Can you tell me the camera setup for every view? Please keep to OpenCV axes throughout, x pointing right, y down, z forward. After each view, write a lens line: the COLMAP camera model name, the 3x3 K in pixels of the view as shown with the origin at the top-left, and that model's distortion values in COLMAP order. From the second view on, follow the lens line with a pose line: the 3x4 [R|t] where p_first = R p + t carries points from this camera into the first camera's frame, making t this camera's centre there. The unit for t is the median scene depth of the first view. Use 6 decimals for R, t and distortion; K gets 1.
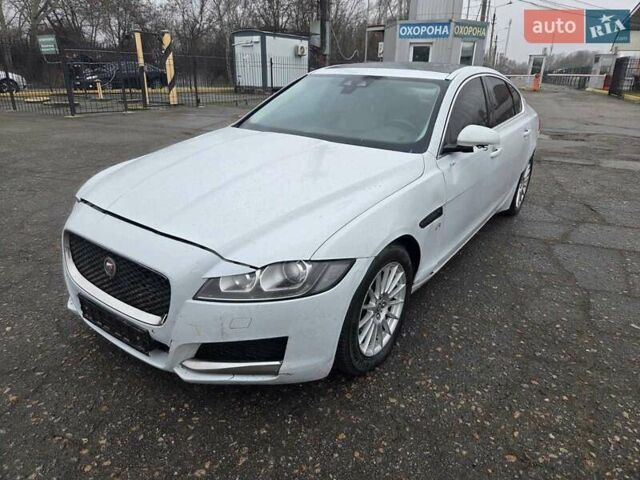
lens RADIAL K [[416.2, 0, 319.7], [0, 416.2, 221.2], [0, 0, 1]] dist [0.079131, -0.062841]
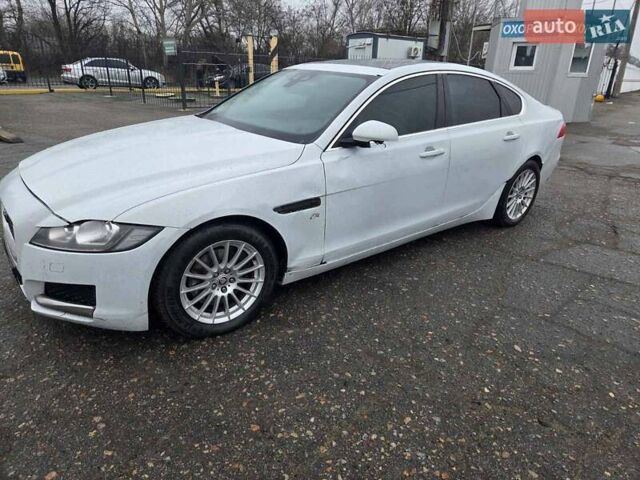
lens RADIAL K [[416.2, 0, 319.7], [0, 416.2, 221.2], [0, 0, 1]] dist [0.079131, -0.062841]
pose [[0.960191, 0.105053, -0.258839, 0.417122], [-0.106364, 0.994287, 0.008977, 0.010885], [0.258304, 0.018911, 0.965879, 0.010581]]
